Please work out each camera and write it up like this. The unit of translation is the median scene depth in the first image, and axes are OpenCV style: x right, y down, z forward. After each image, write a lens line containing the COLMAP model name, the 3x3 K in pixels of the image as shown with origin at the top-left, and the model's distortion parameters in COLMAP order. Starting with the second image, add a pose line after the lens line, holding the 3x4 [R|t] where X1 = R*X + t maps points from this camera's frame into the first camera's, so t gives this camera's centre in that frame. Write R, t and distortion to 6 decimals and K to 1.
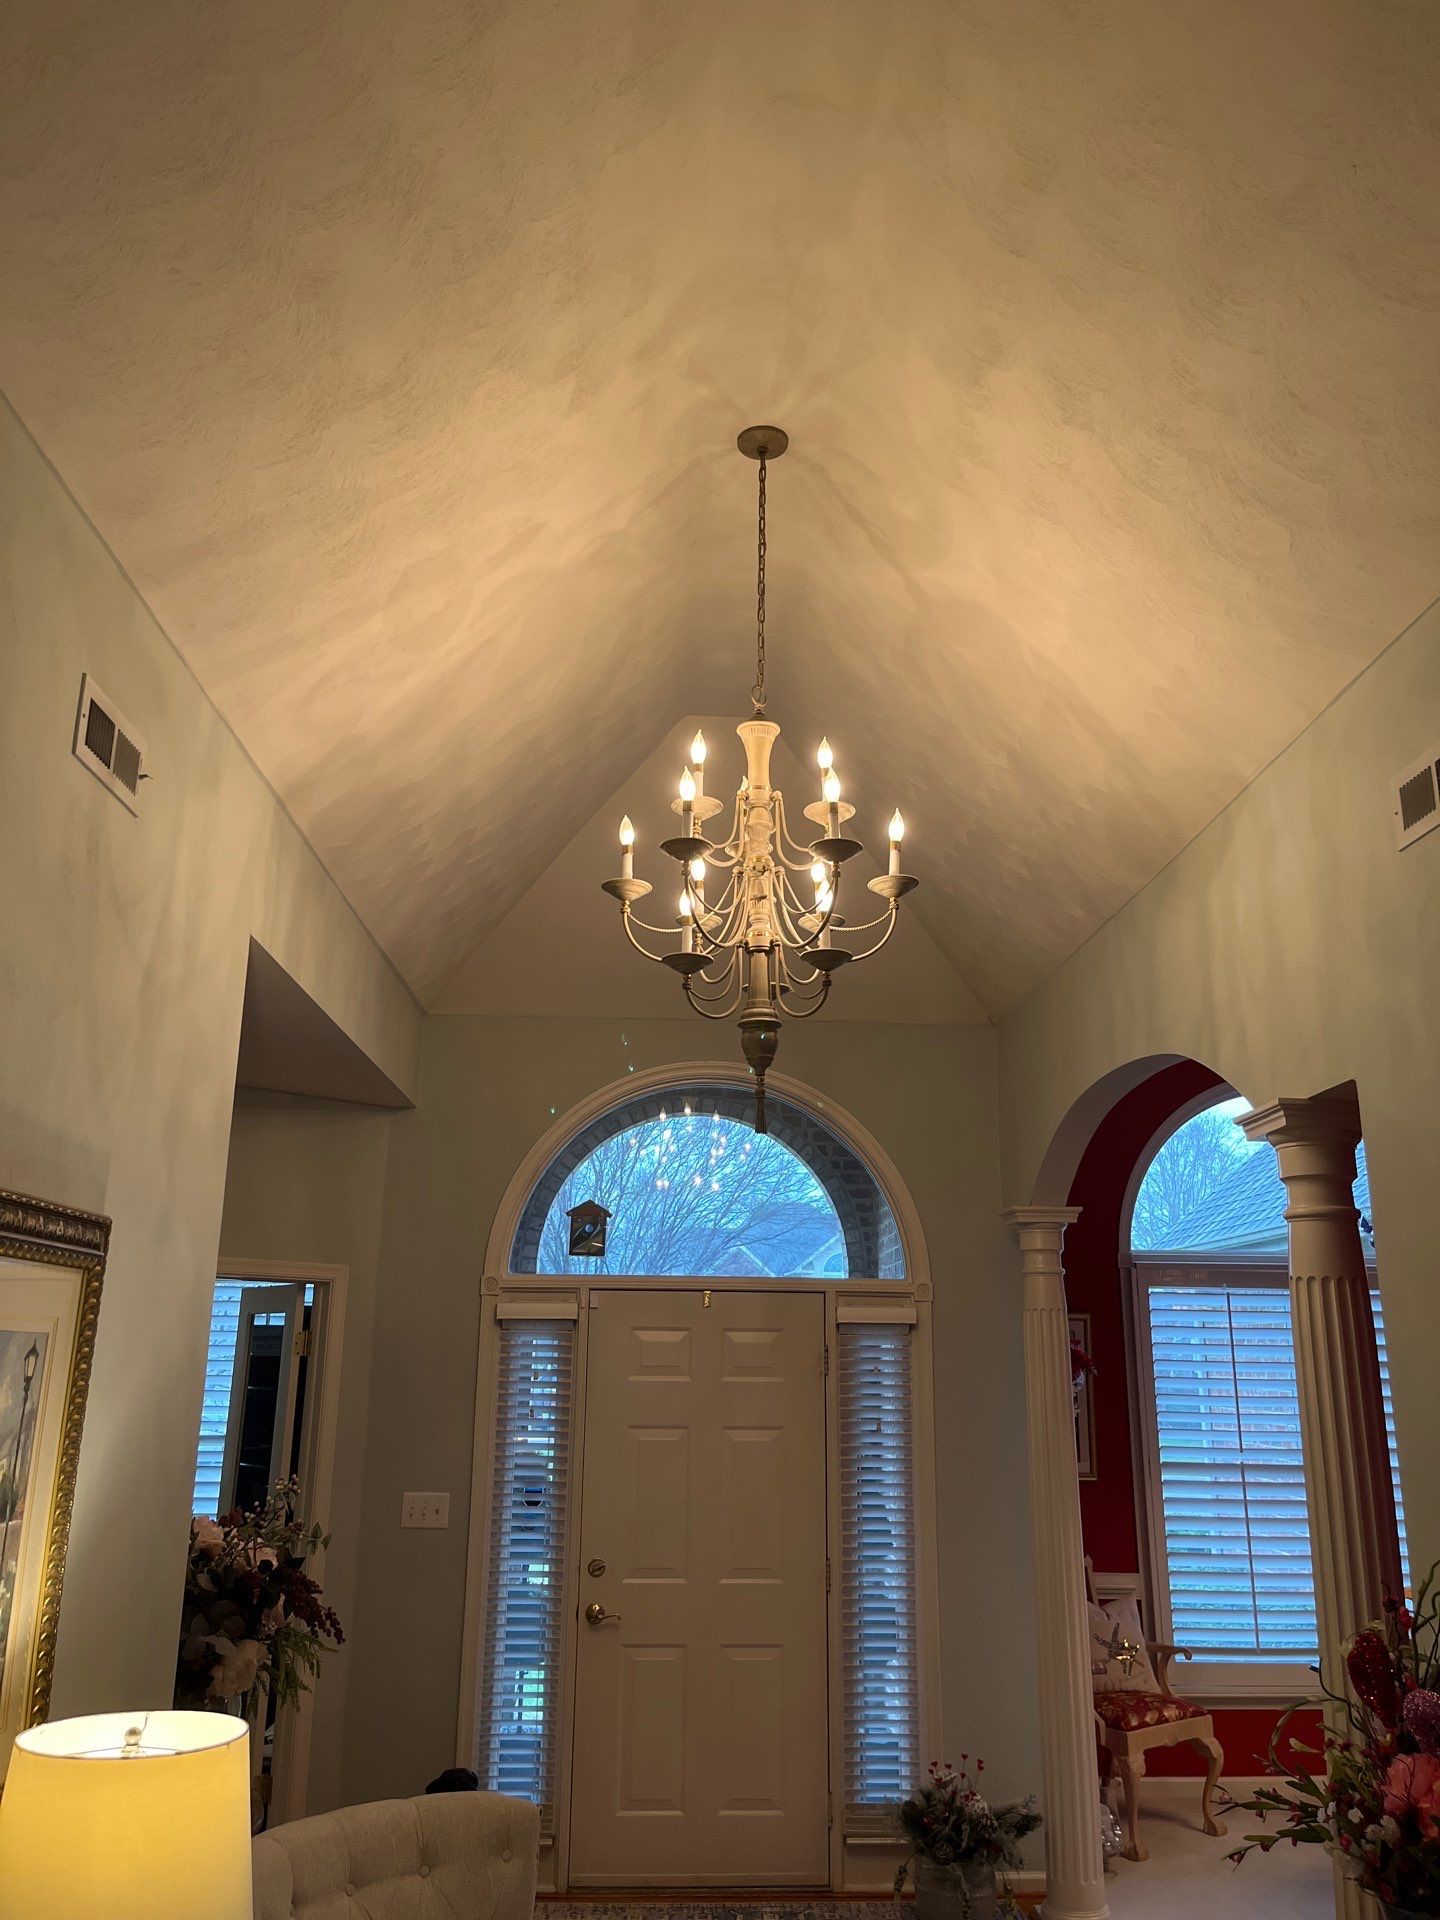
lens RADIAL K [[1478.3, 0, 720.8], [0, 1478.3, 957.4], [0, 0, 1]] dist [-0.009832, -0.013904]
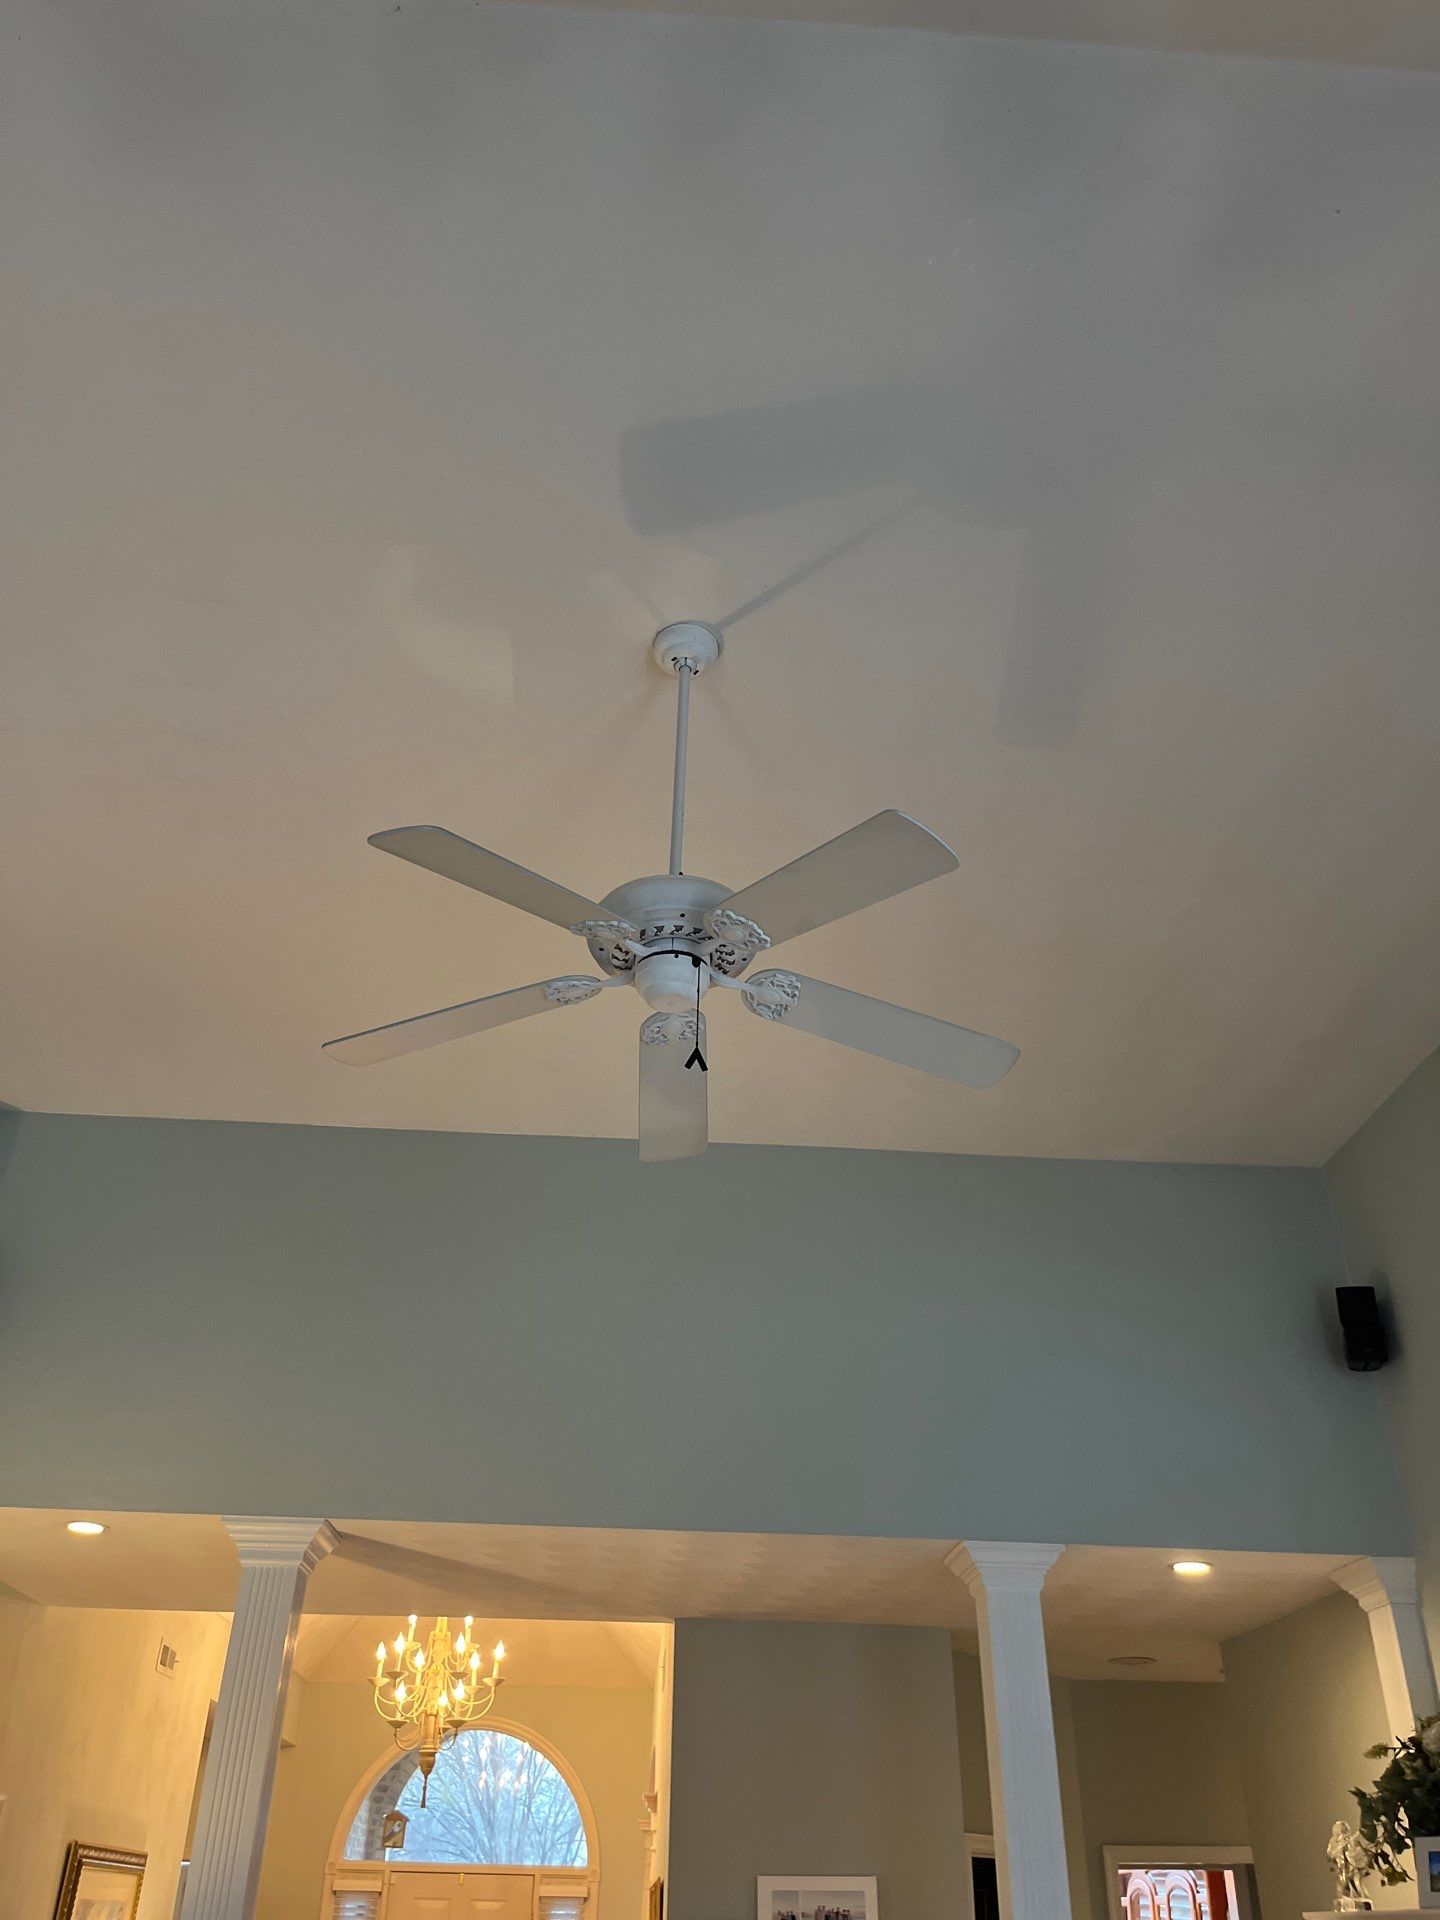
lens RADIAL K [[1478.3, 0, 720.7], [0, 1478.3, 960.0], [0, 0, 1]] dist [-0.009832, -0.013904]
pose [[0.999932, 0.011610, 0.001401, 0.281849], [-0.010589, 0.949750, -0.312830, -0.250715], [-0.004963, 0.312794, 0.949808, -0.947625]]
